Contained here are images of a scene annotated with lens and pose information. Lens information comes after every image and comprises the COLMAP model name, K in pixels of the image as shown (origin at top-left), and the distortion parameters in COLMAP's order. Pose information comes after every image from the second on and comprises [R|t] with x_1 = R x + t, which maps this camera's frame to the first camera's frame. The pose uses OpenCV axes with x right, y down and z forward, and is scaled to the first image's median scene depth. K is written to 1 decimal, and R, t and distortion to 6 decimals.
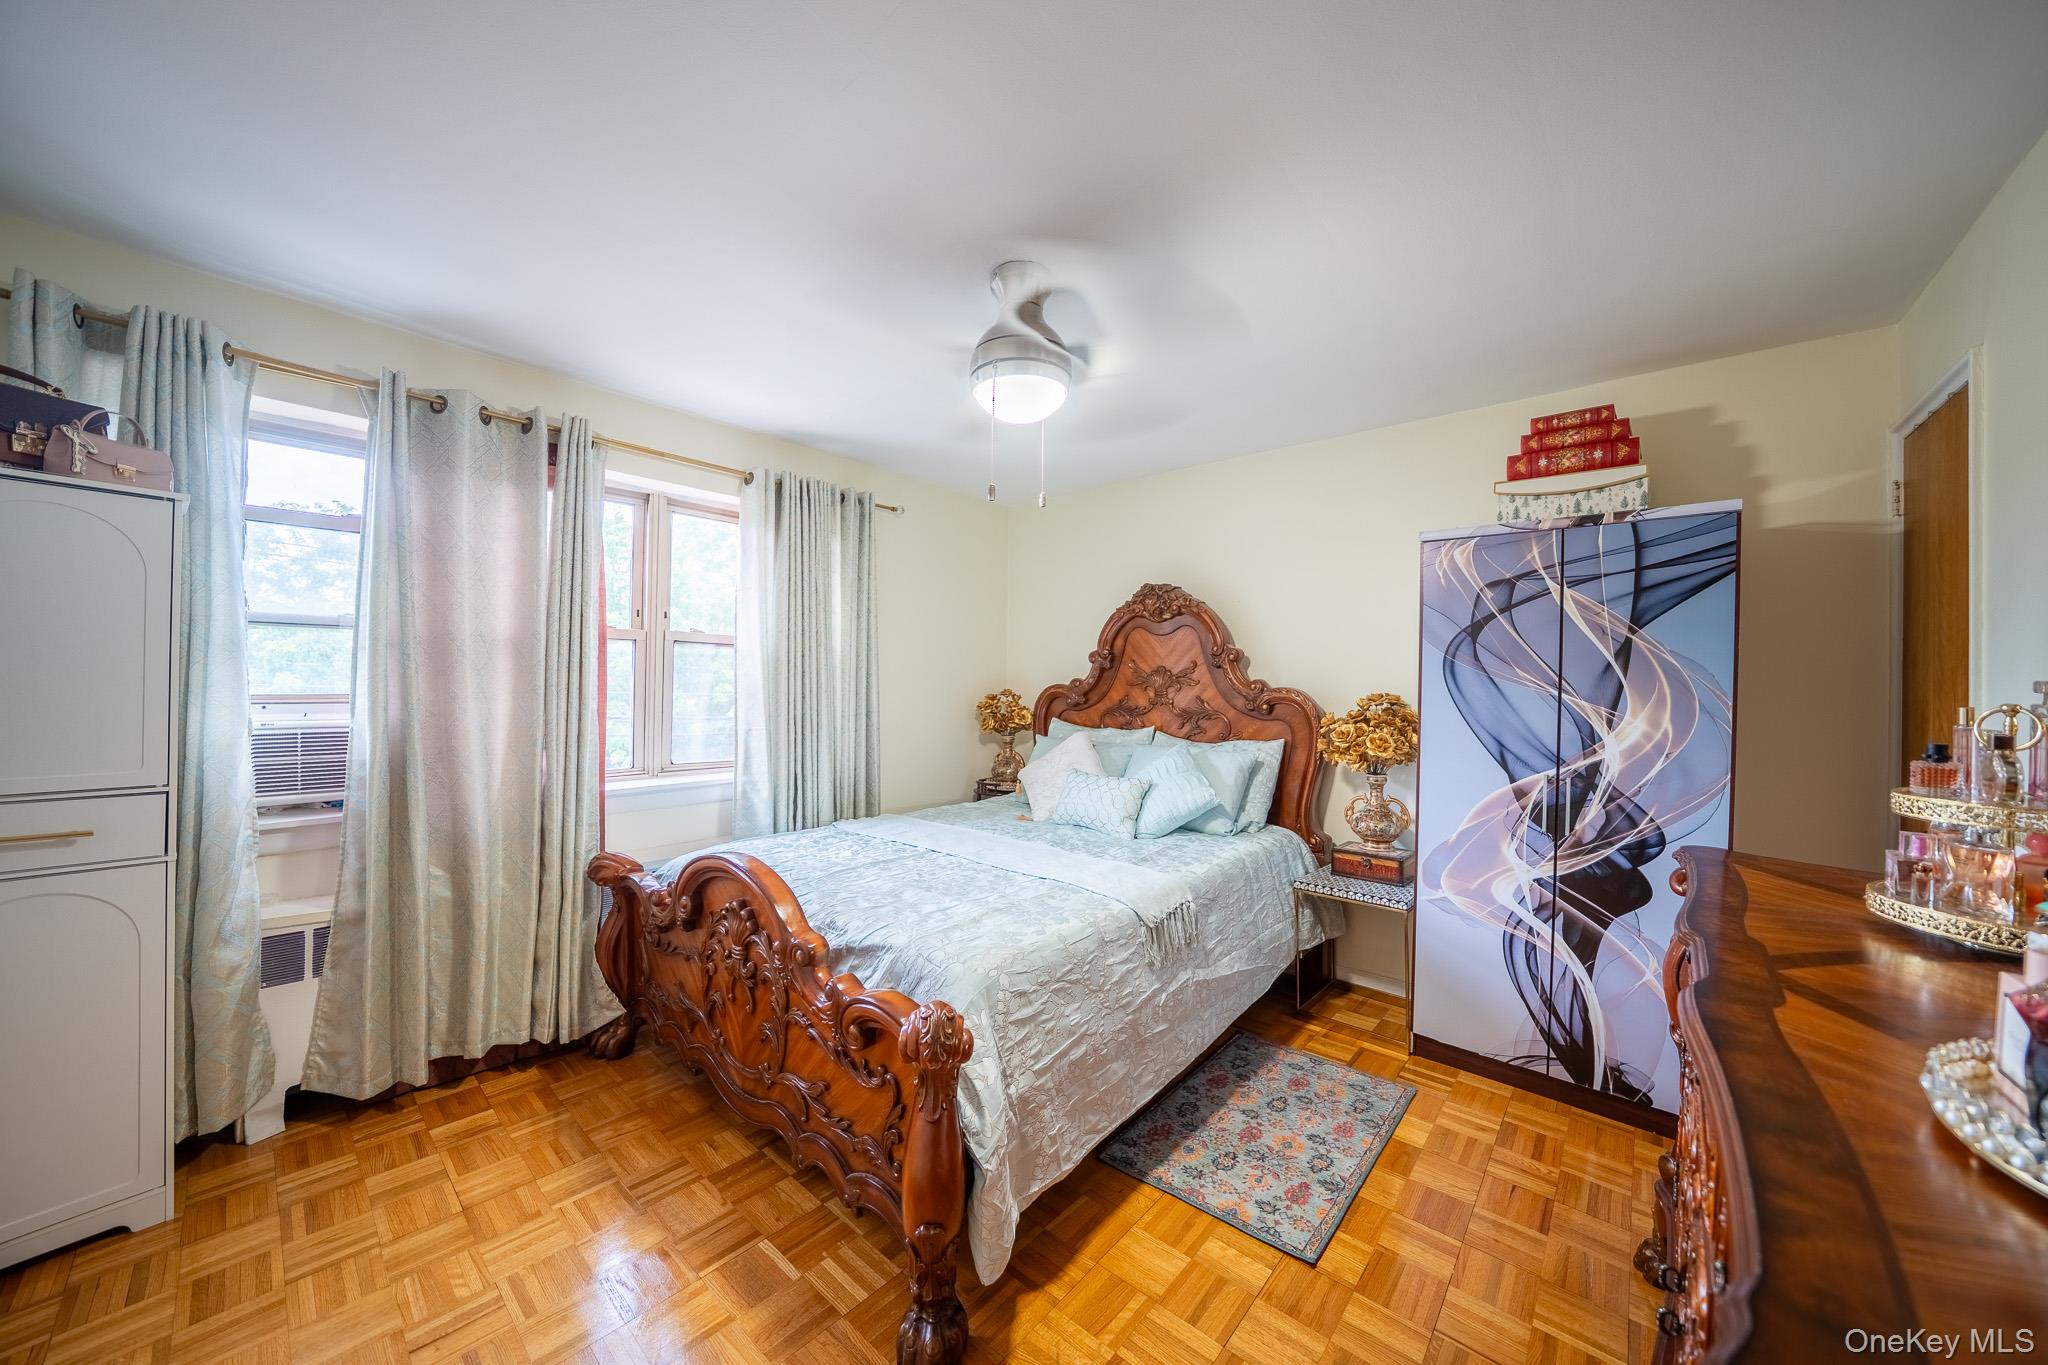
lens RADIAL K [[704.3, 0, 1029.1], [0, 704.3, 685.8], [0, 0, 1]] dist [-0.012331, 0.000172]
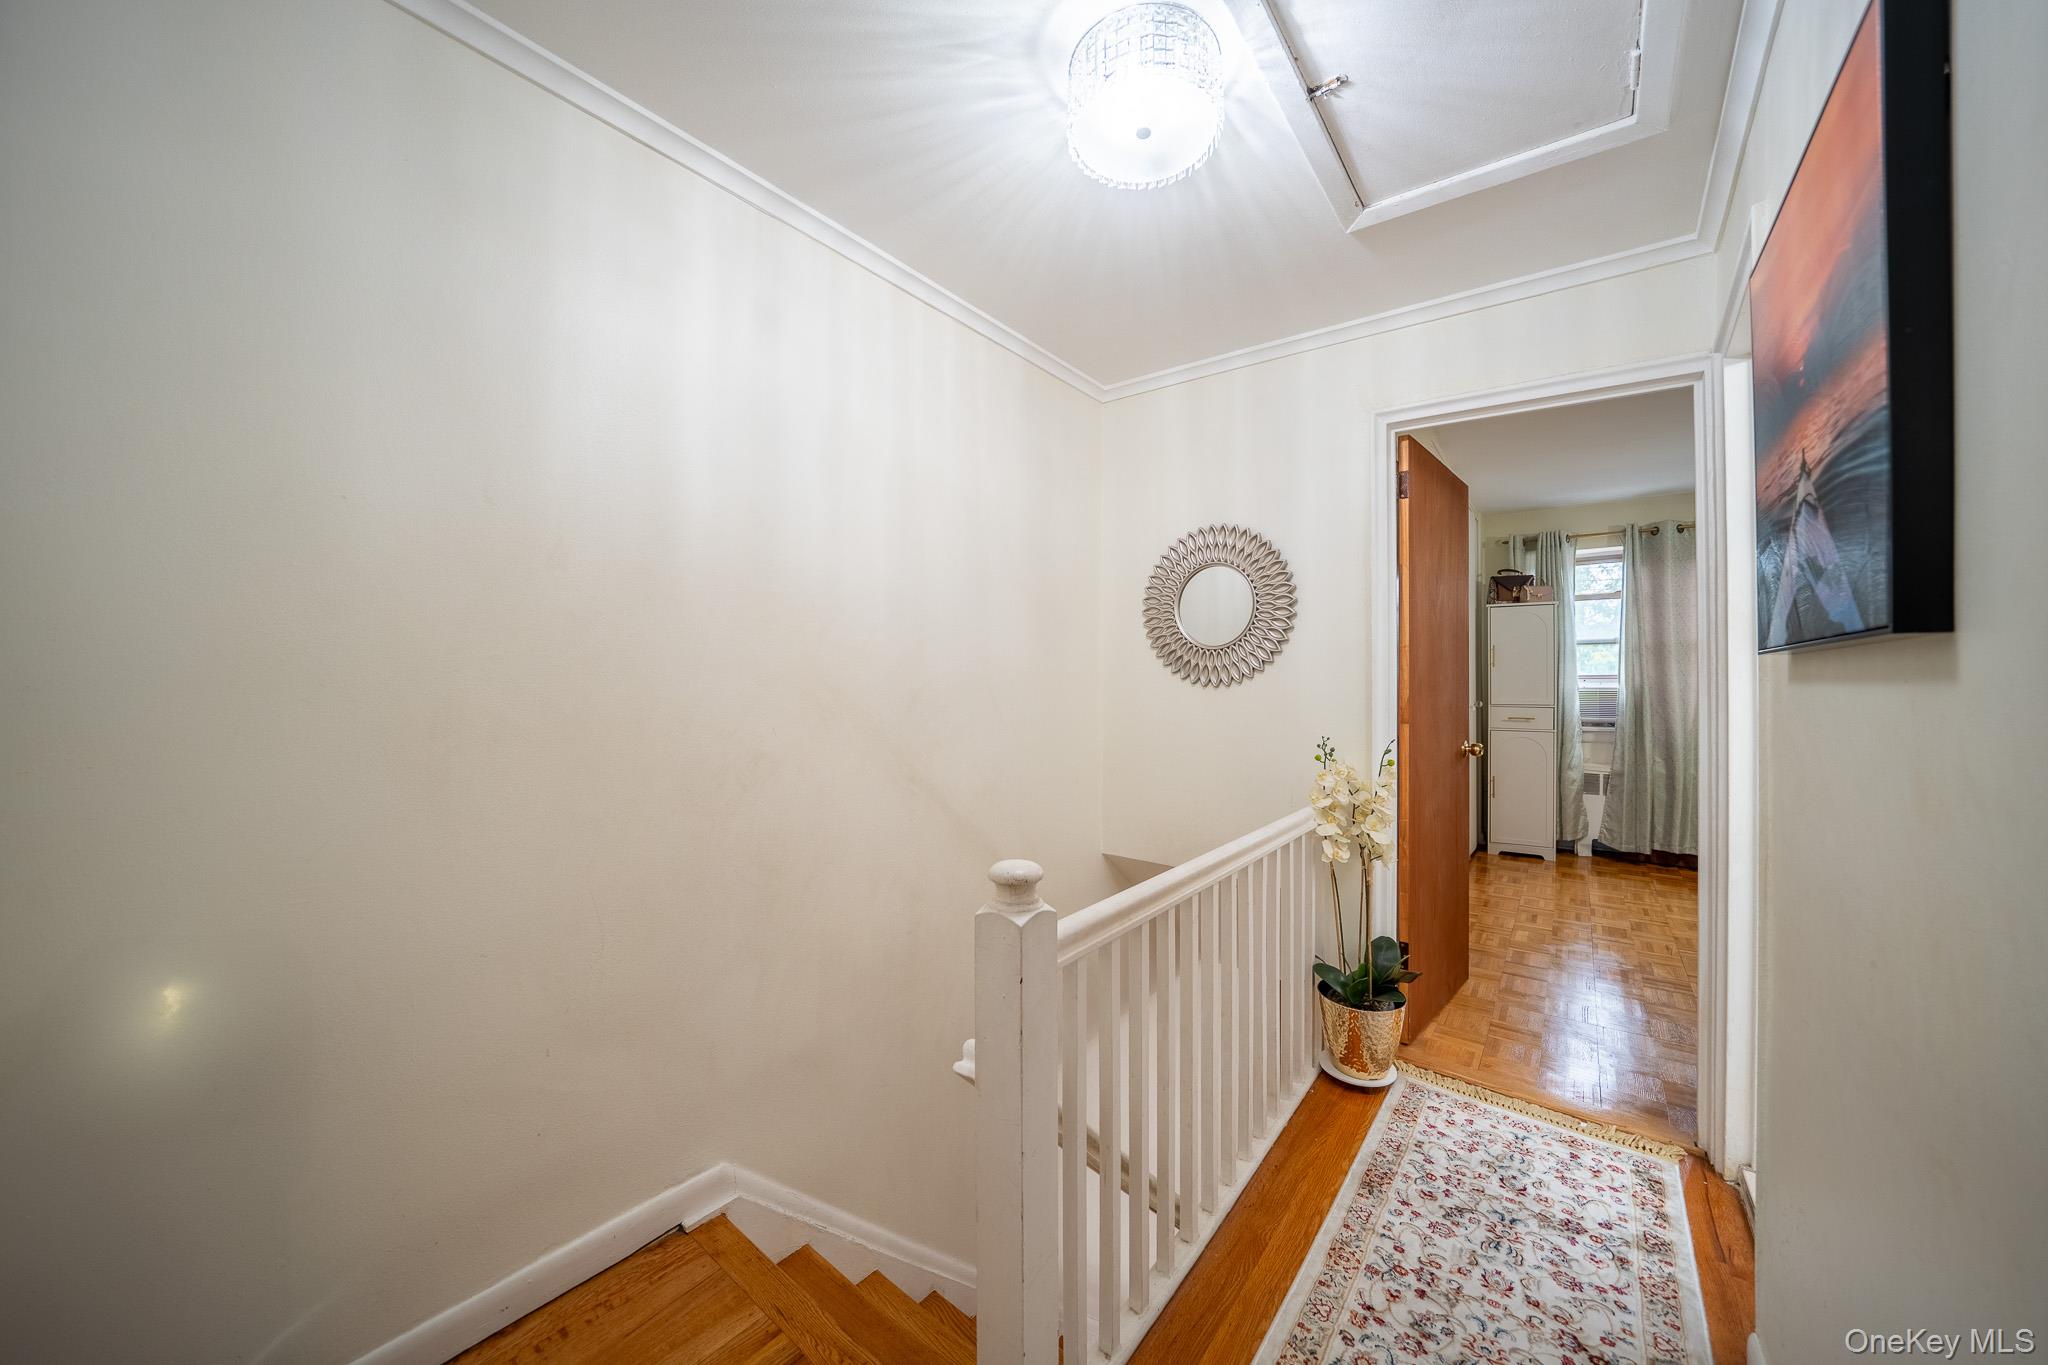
lens RADIAL K [[704.3, 0, 1028.0], [0, 704.3, 685.8], [0, 0, 1]] dist [-0.012331, 0.000172]
pose [[0.056145, -0.015572, -0.998301, 1.205362], [0.002861, 0.999877, -0.015435, 0.084740], [0.998419, -0.001989, 0.056183, -1.057816]]
